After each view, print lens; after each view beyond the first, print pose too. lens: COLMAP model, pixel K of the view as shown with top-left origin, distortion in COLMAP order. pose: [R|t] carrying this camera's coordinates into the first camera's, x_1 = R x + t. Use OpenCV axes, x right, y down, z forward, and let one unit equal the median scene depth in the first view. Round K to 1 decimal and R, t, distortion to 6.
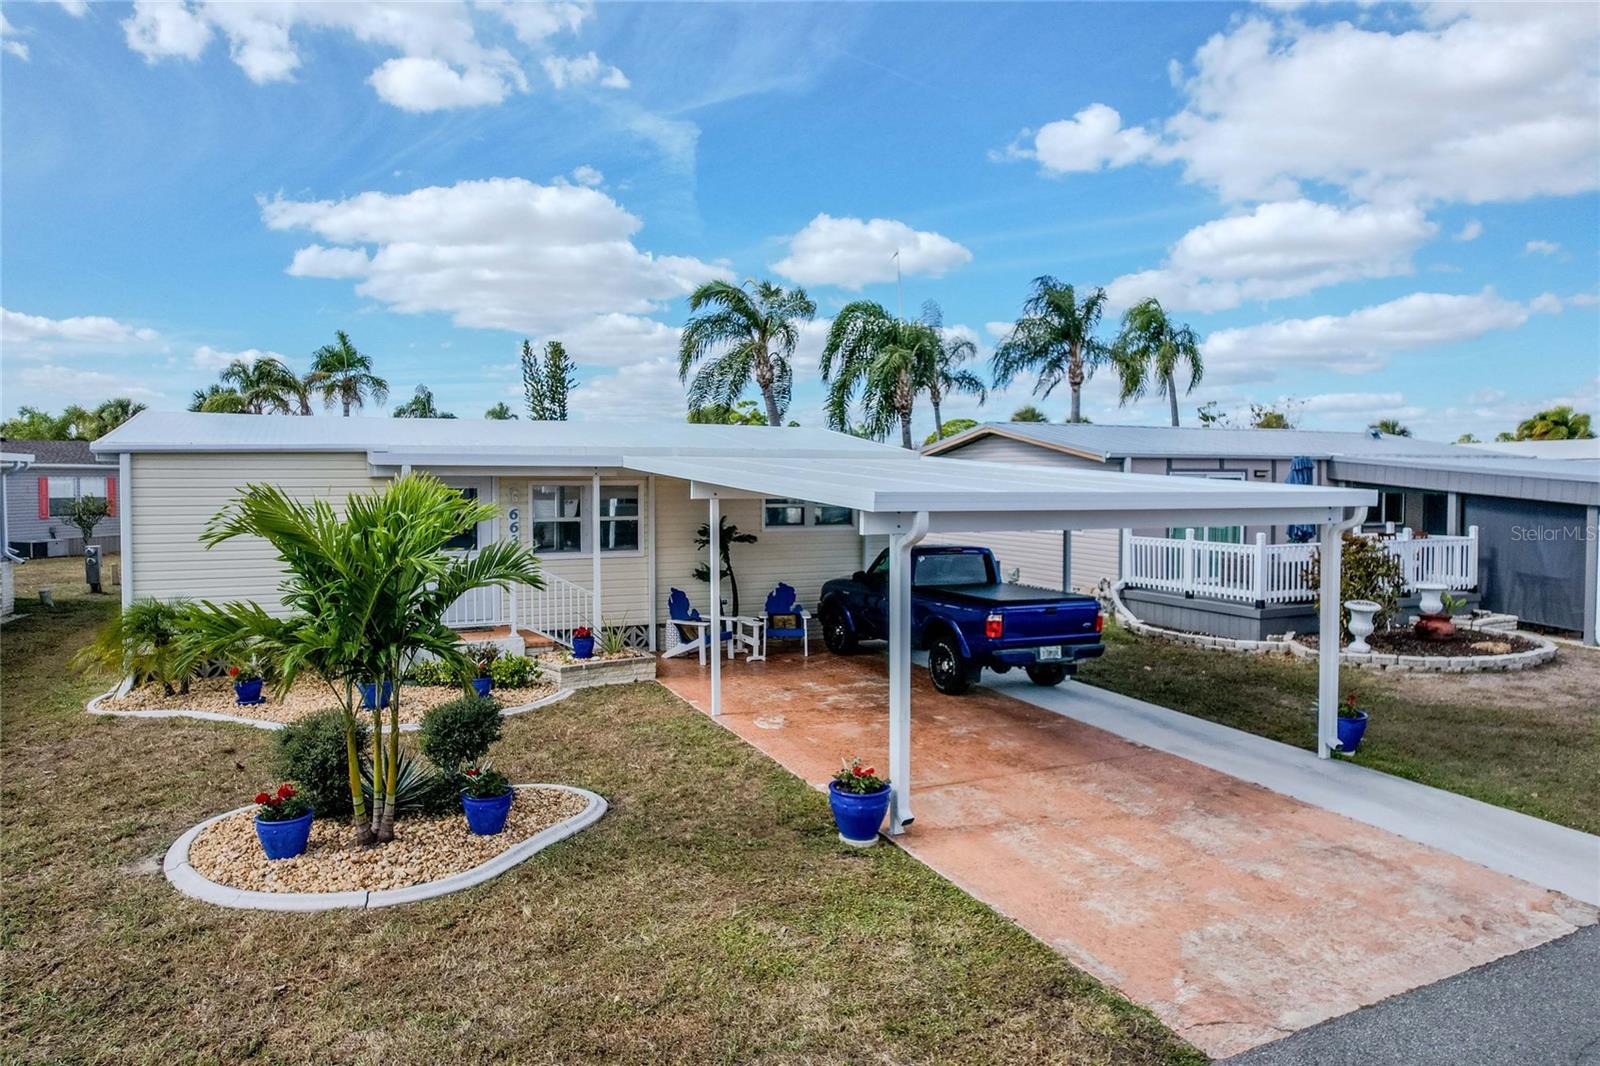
lens RADIAL K [[1038.0, 0, 804.0], [0, 1038.0, 518.6], [0, 0, 1]] dist [-0.072093, 0.060021]
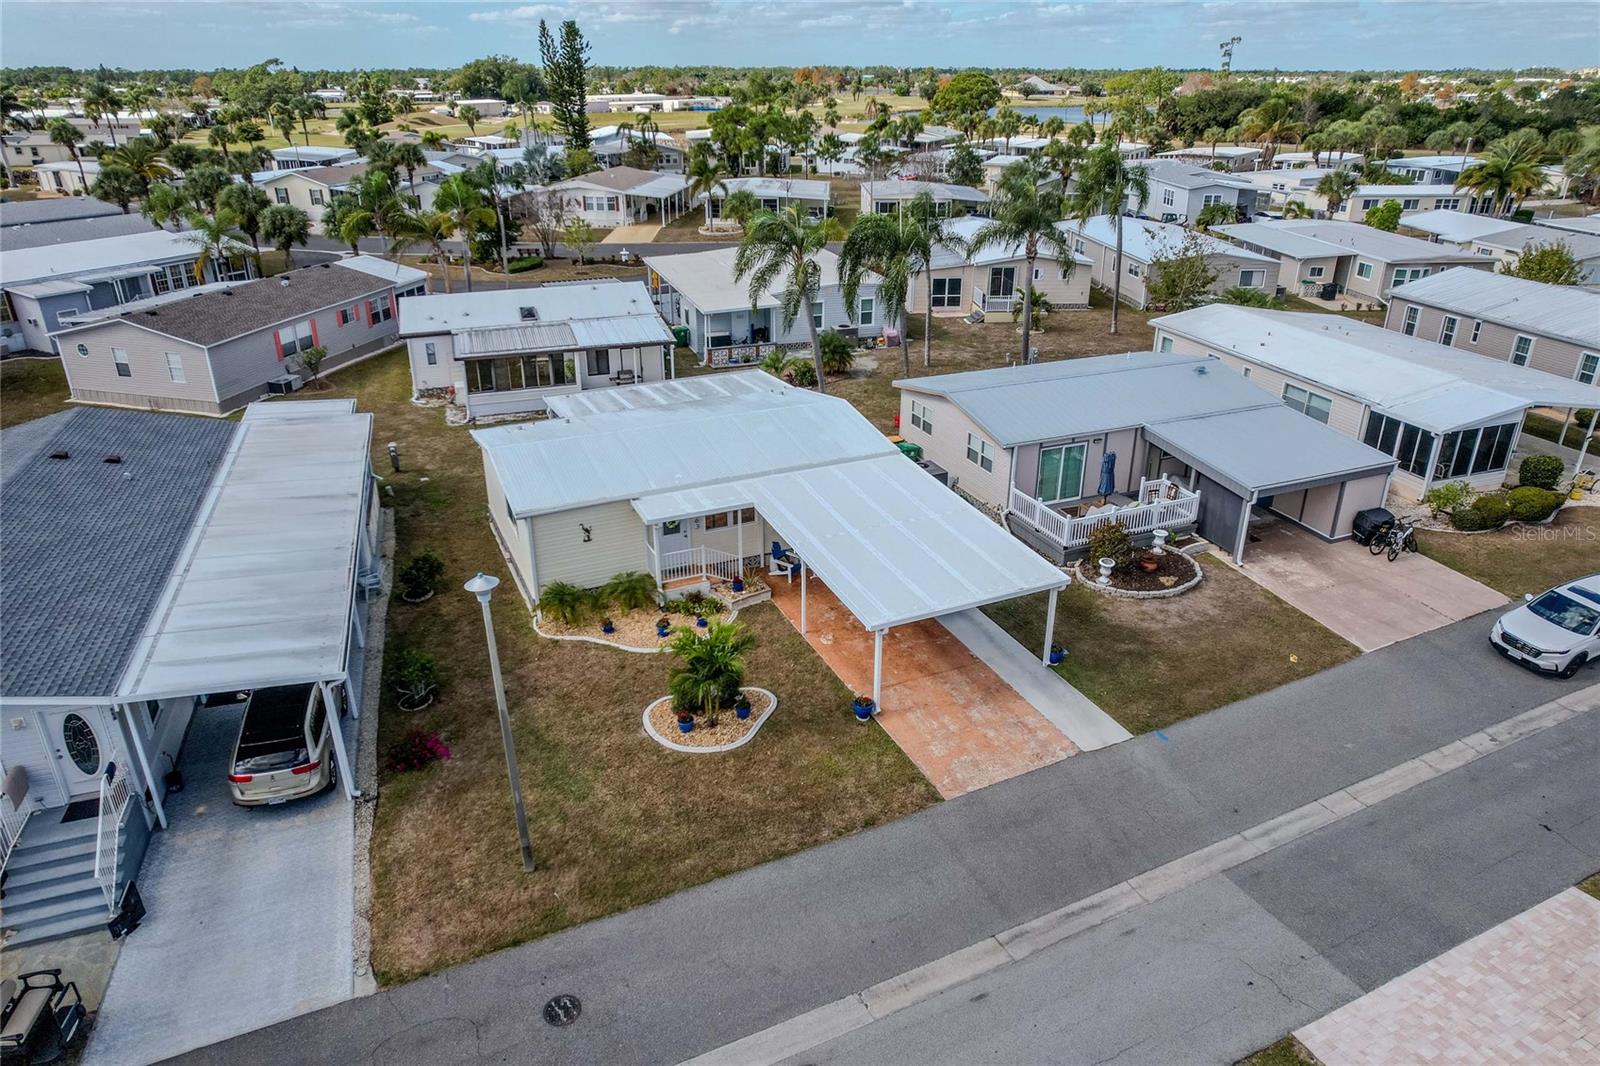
lens RADIAL K [[1027.8, 0, 800.0], [0, 1027.8, 533.0], [0, 0, 1]] dist [-0.075294, 0.068750]
pose [[0.999973, 0.003170, -0.006632, -0.075389], [-0.000389, 0.923783, 0.382916, -0.889445], [0.007341, -0.382903, 0.923760, -1.051024]]
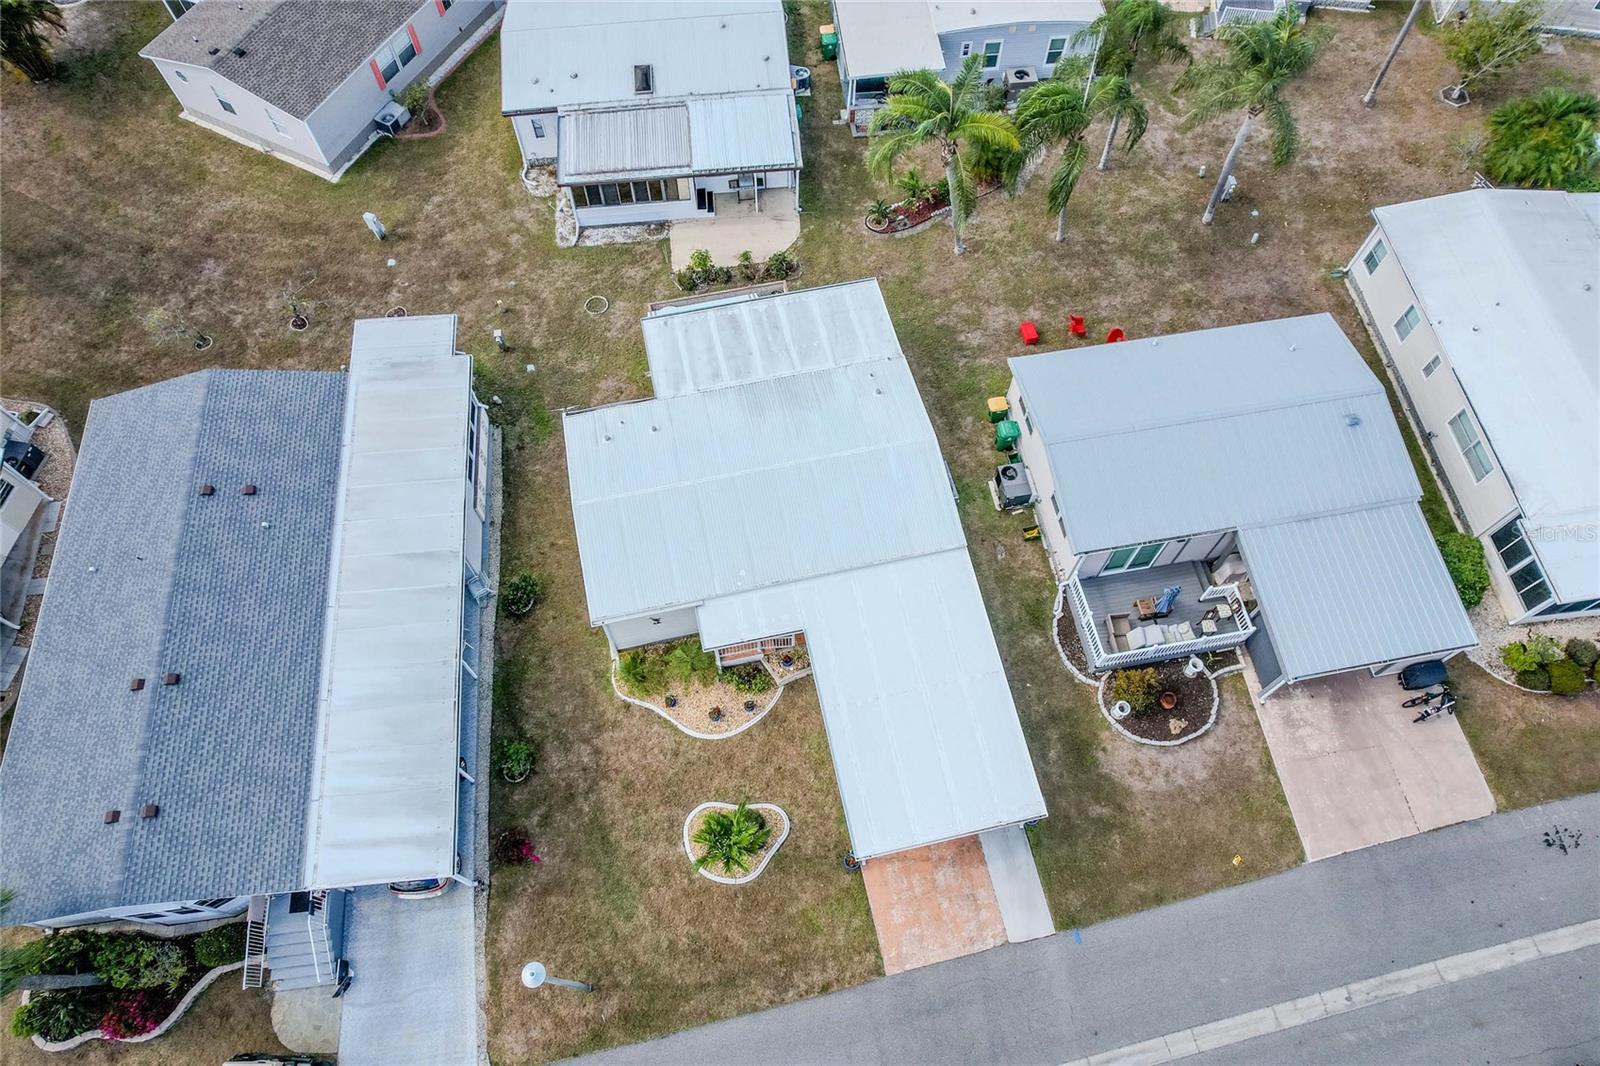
lens RADIAL K [[1038.0, 0, 804.0], [0, 1038.0, 518.6], [0, 0, 1]] dist [-0.072093, 0.060021]
pose [[0.974688, 0.198253, -0.103339, 0.014875], [-0.007206, 0.489842, 0.871782, -2.436217], [0.223453, -0.848970, 0.478871, 0.128314]]
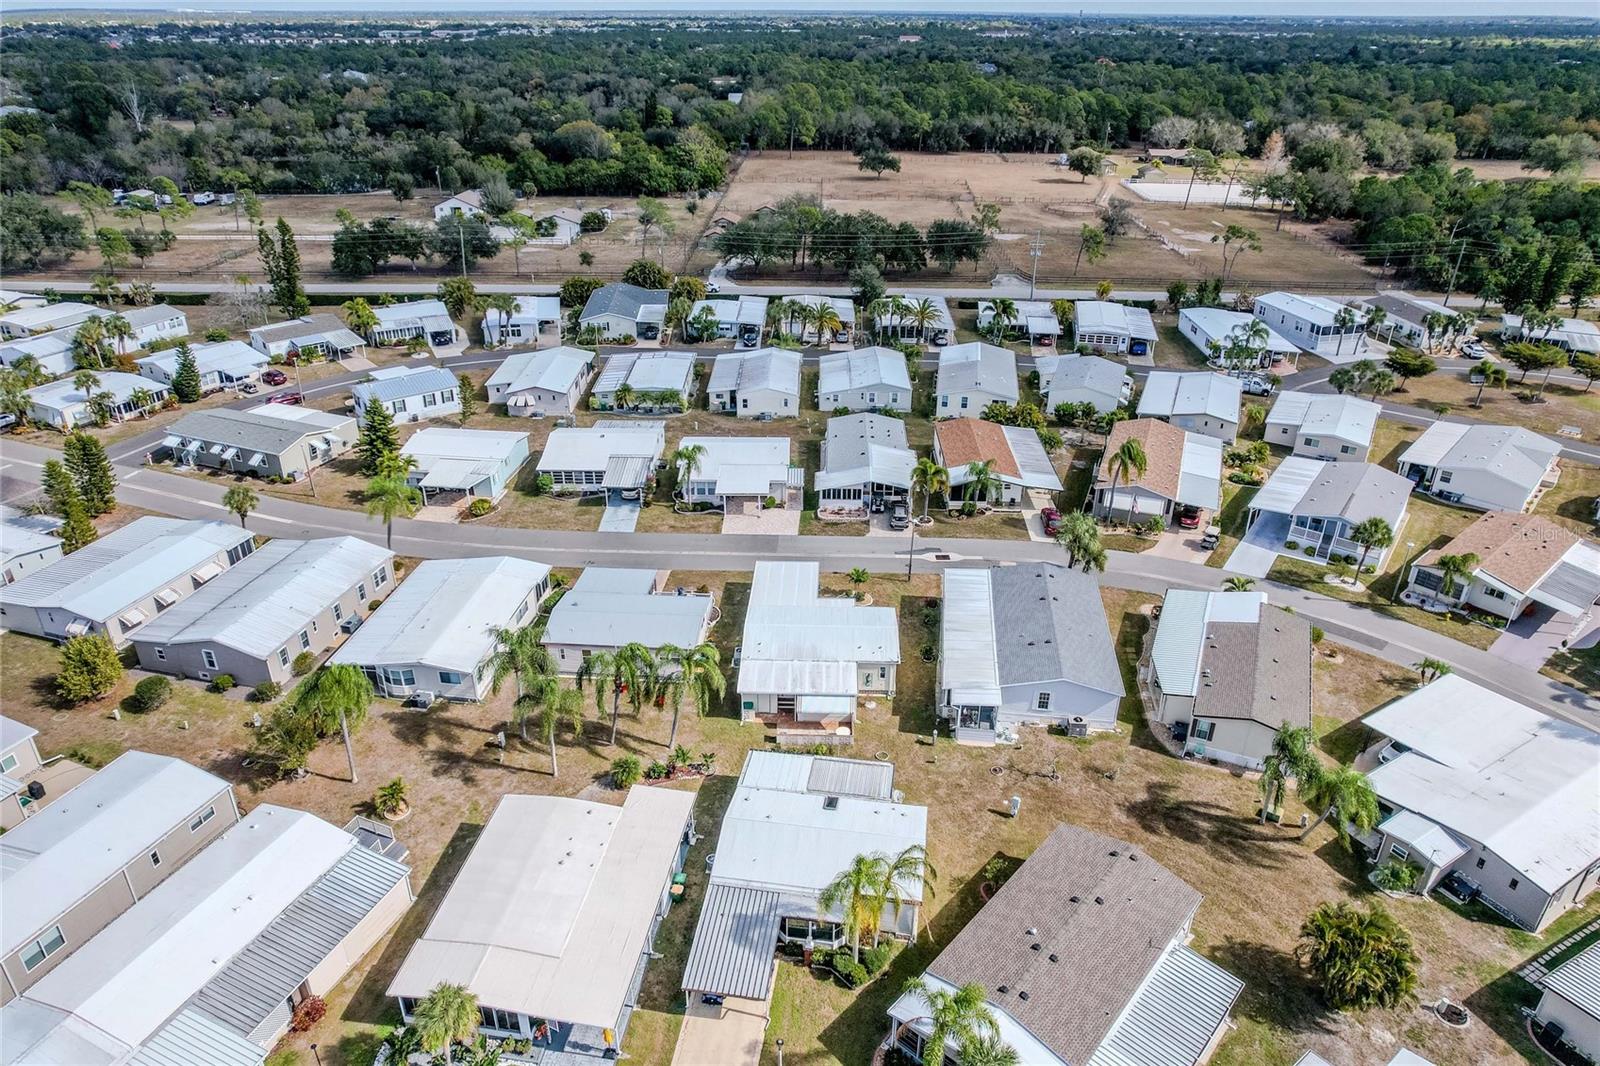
lens RADIAL K [[1038.0, 0, 804.0], [0, 1038.0, 518.6], [0, 0, 1]] dist [-0.072093, 0.060021]
pose [[-0.891353, -0.207889, 0.402829, -2.805478], [0.011727, 0.877769, 0.478940, -3.861313], [-0.453158, 0.431628, -0.779965, 6.347996]]
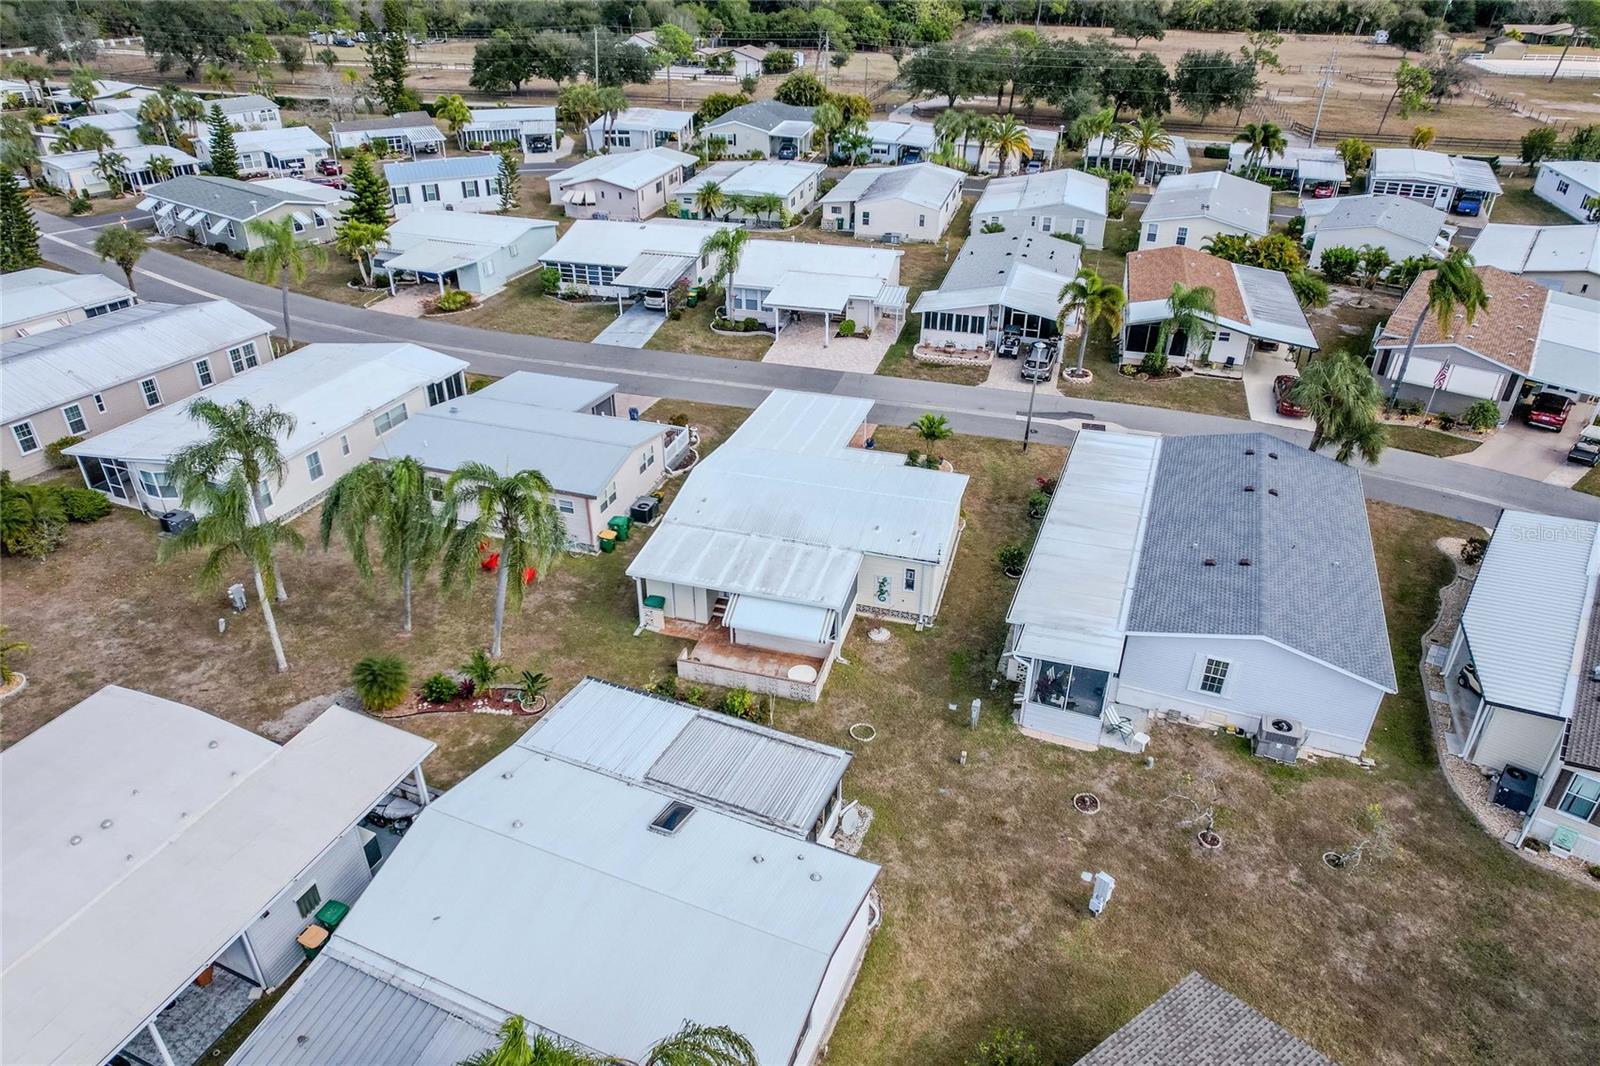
lens RADIAL K [[1027.8, 0, 800.0], [0, 1027.8, 533.0], [0, 0, 1]] dist [-0.075294, 0.068750]
pose [[-0.750872, -0.341480, 0.565317, -2.455850], [0.020342, 0.843596, 0.536593, -1.938836], [-0.660135, 0.414412, -0.626486, 3.885897]]
